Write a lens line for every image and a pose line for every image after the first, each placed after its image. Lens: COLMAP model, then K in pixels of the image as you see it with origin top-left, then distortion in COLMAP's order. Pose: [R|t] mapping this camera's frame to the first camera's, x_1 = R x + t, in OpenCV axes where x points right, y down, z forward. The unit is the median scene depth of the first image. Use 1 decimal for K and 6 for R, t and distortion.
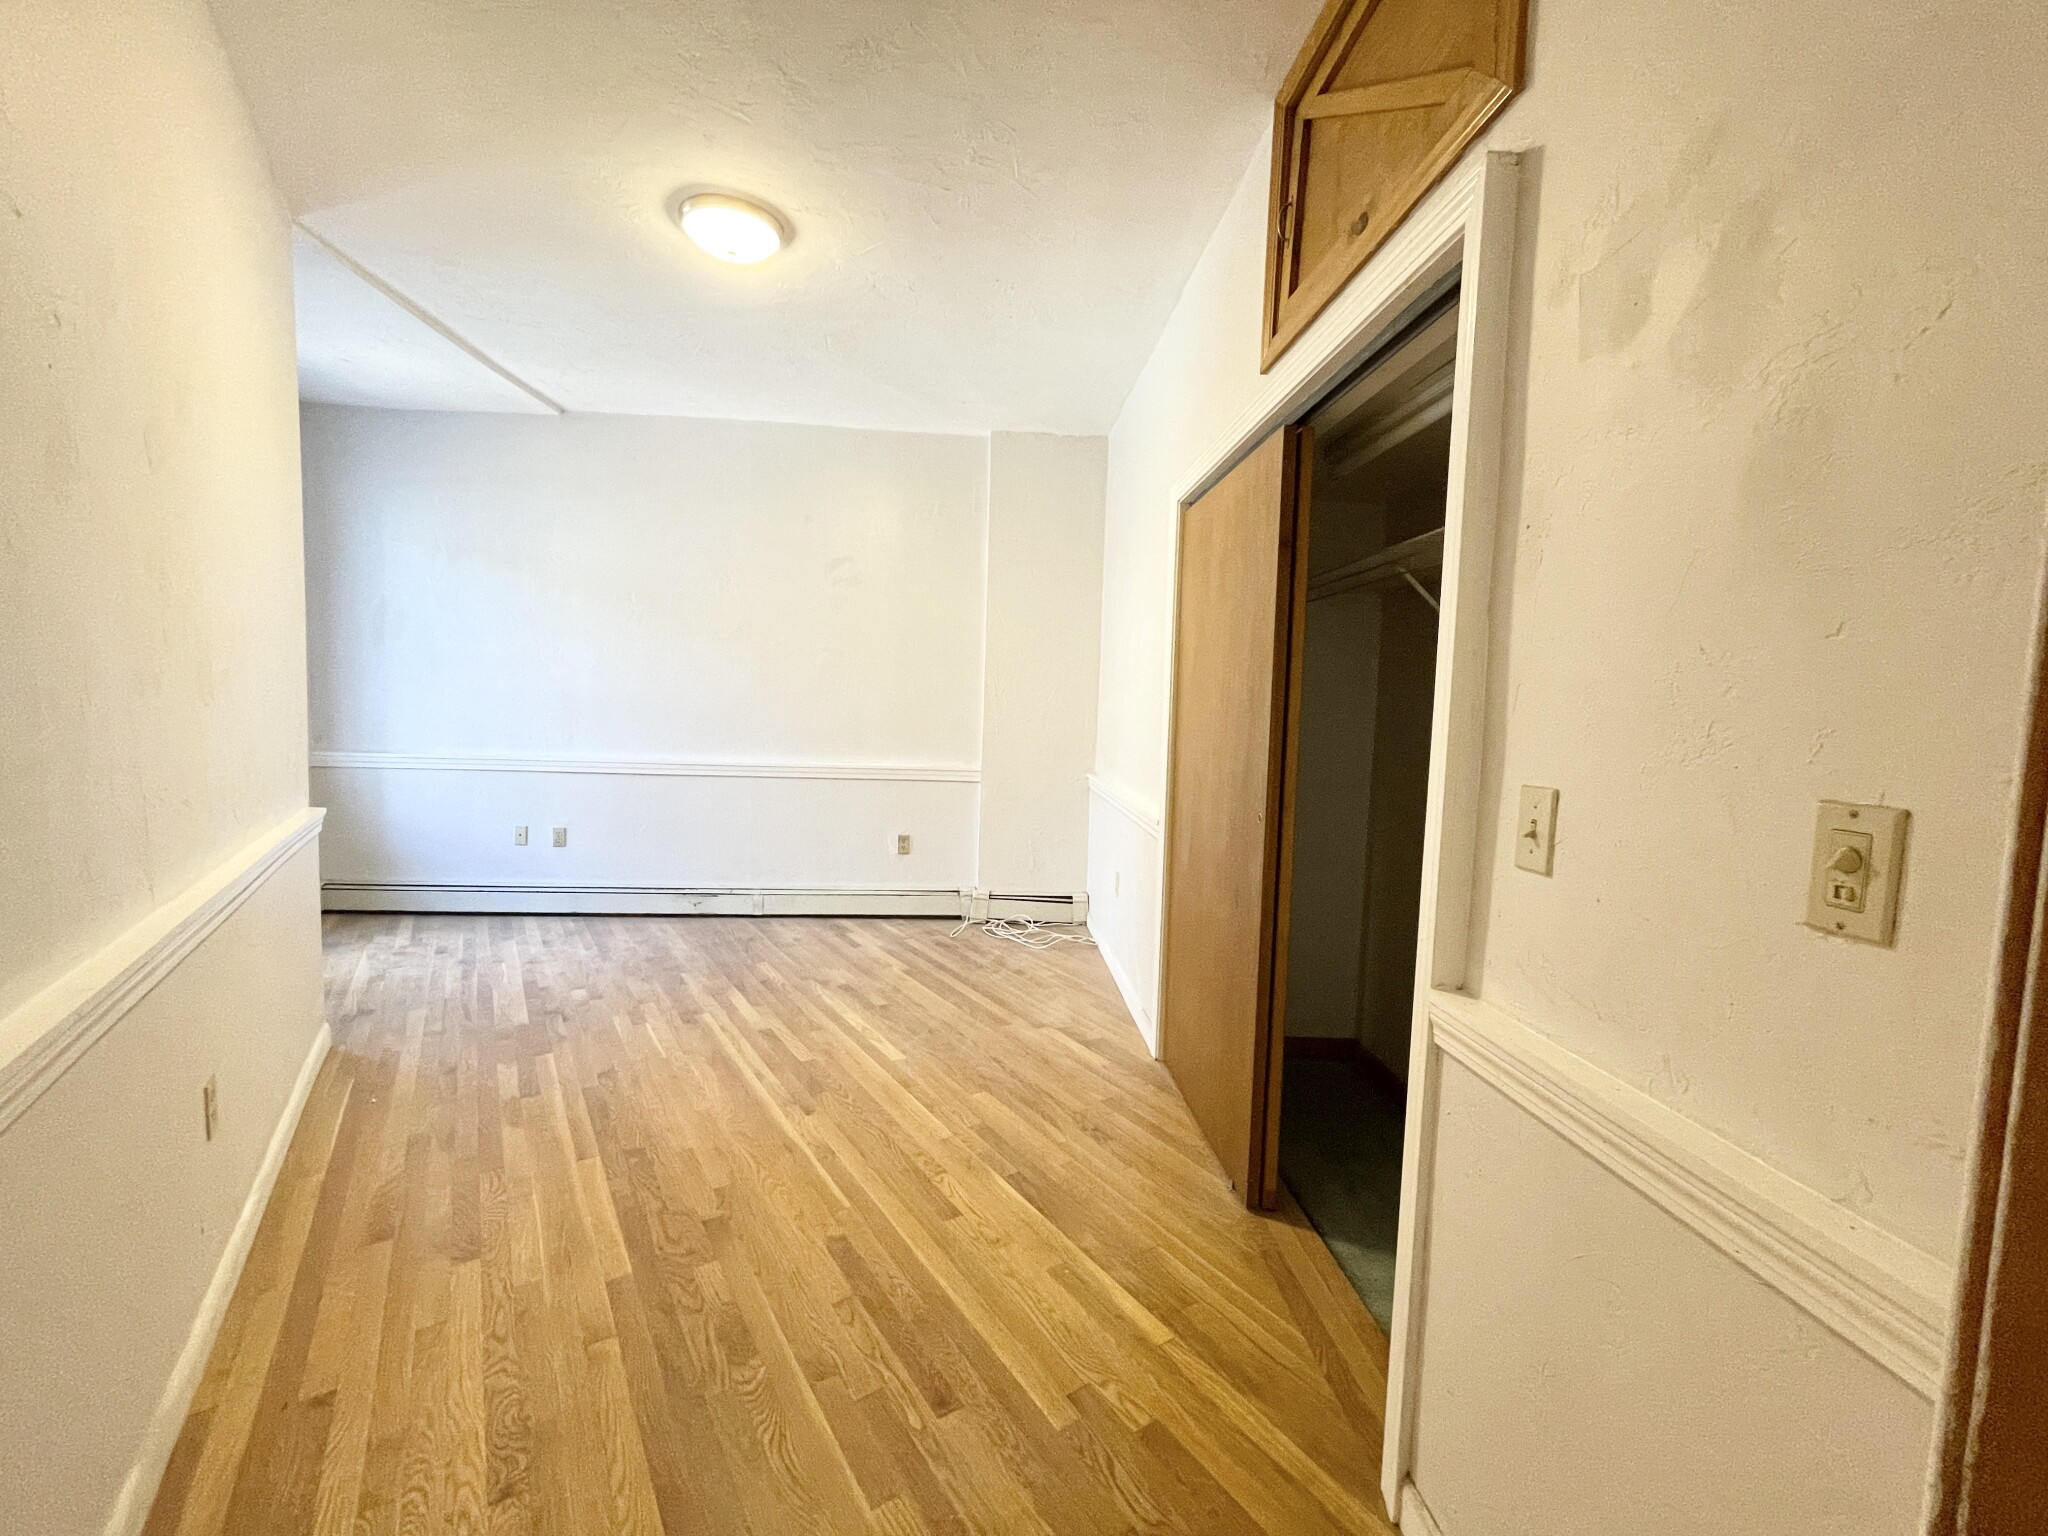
lens RADIAL K [[827.2, 0, 1022.9], [0, 827.2, 772.3], [0, 0, 1]] dist [-0.004115, 0.000847]
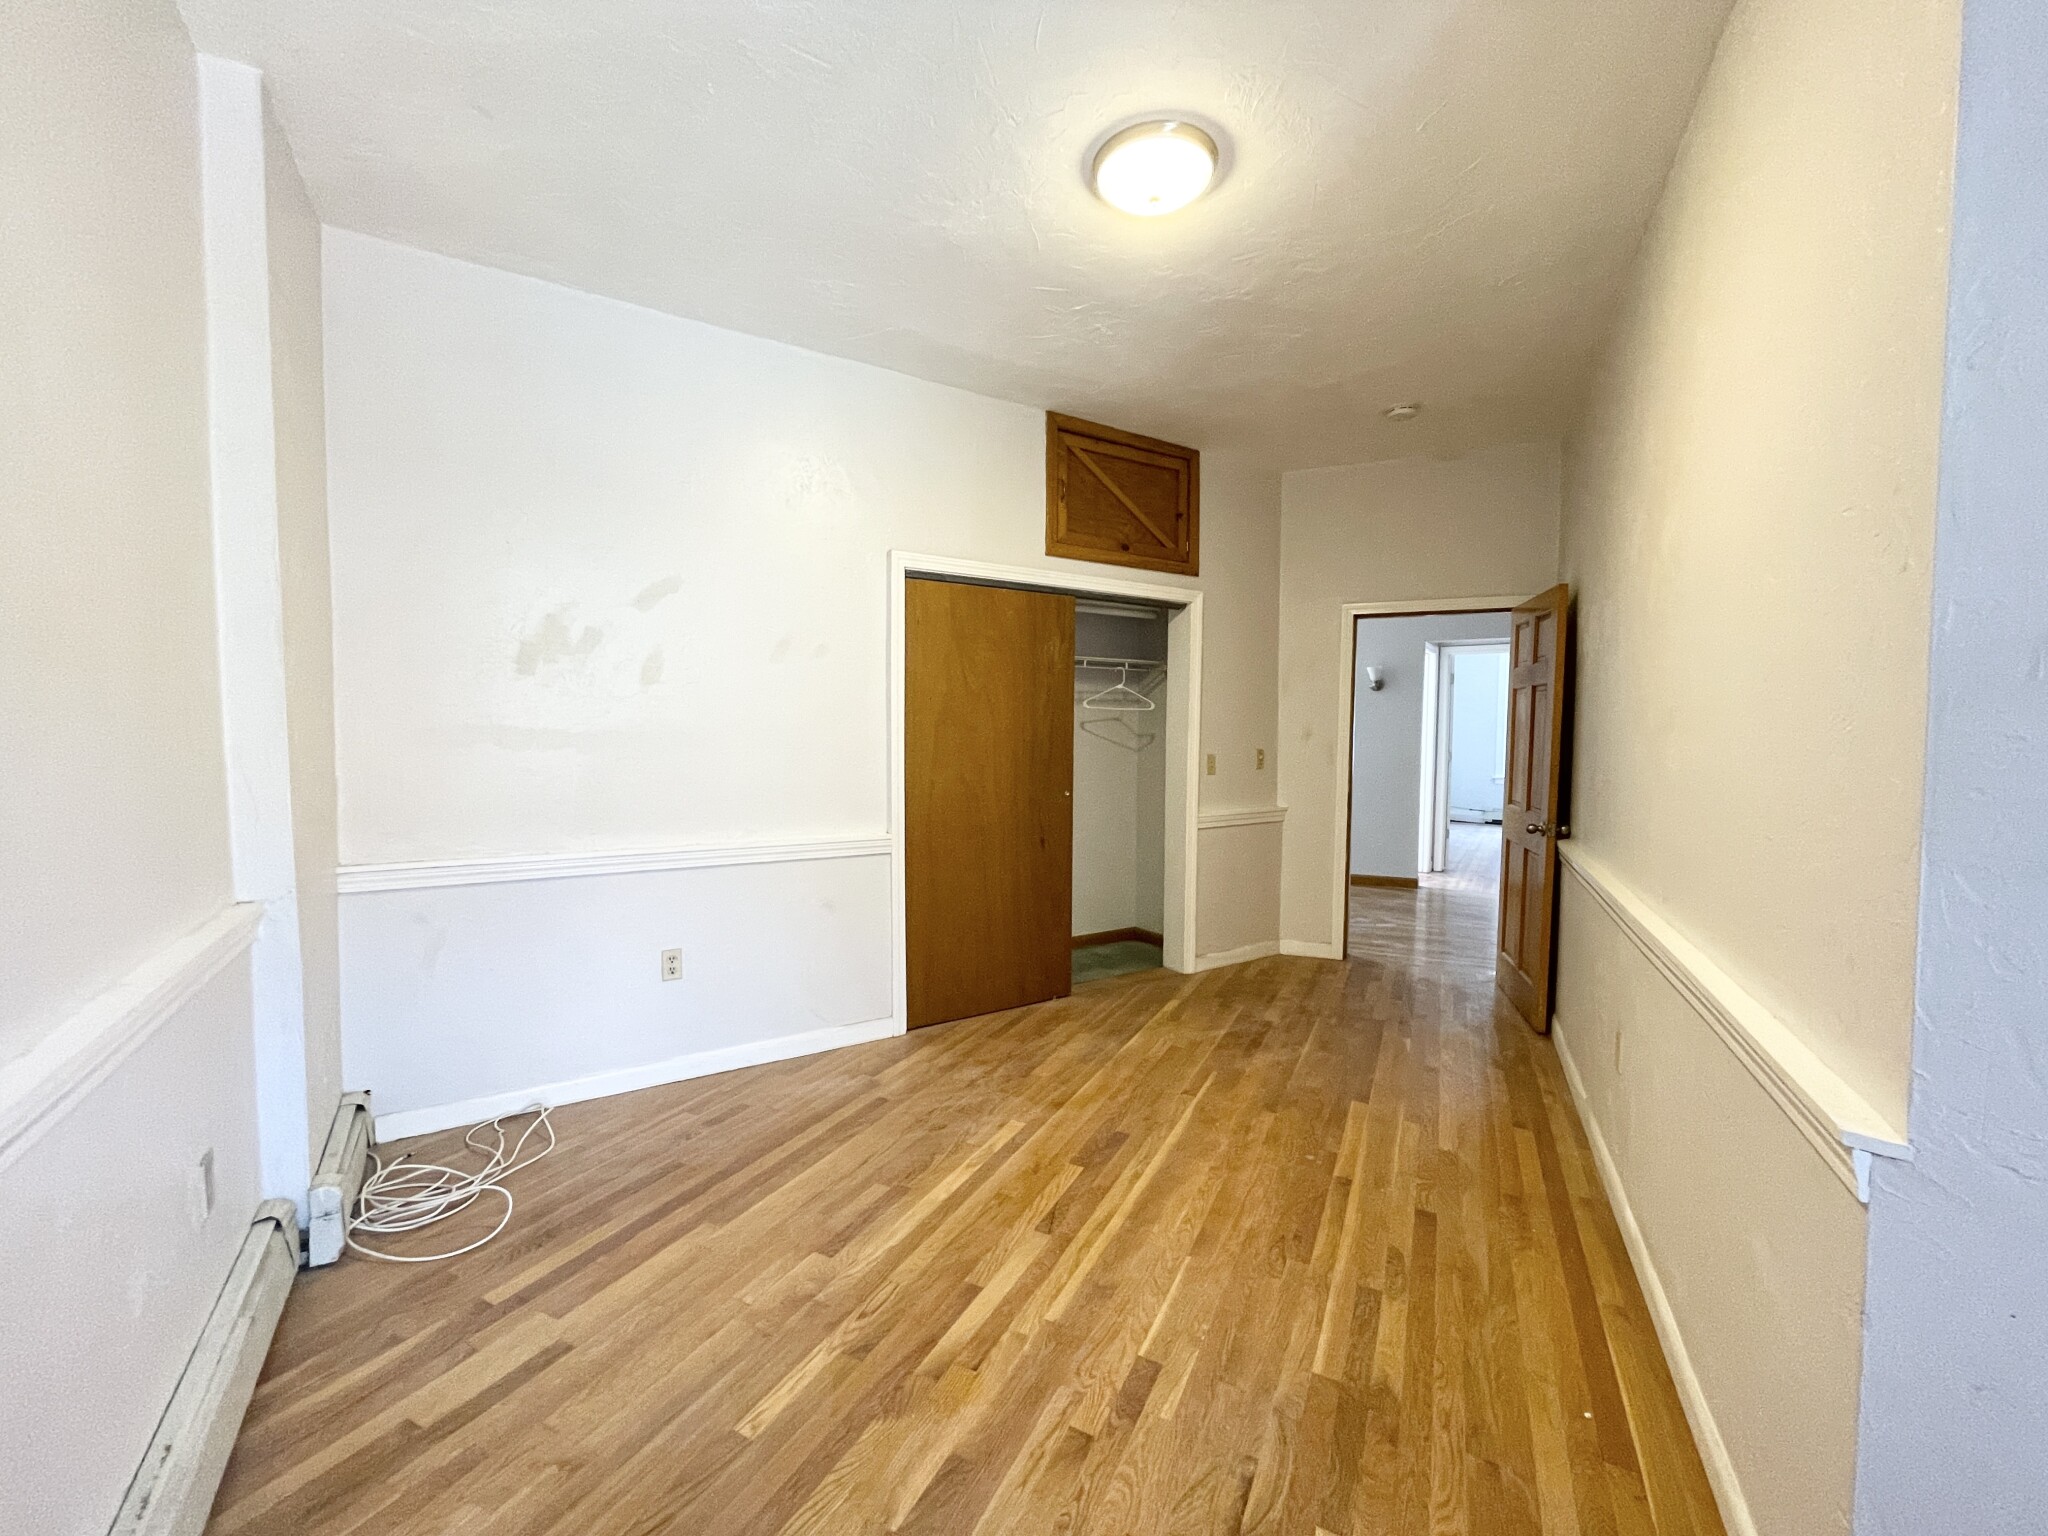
lens RADIAL K [[827.2, 0, 1022.9], [0, 827.2, 772.3], [0, 0, 1]] dist [-0.004115, 0.000847]
pose [[-0.487962, -0.078615, 0.869318, -0.871357], [0.050303, 0.991748, 0.117923, -0.147277], [-0.871414, 0.101271, -0.479980, 1.306819]]
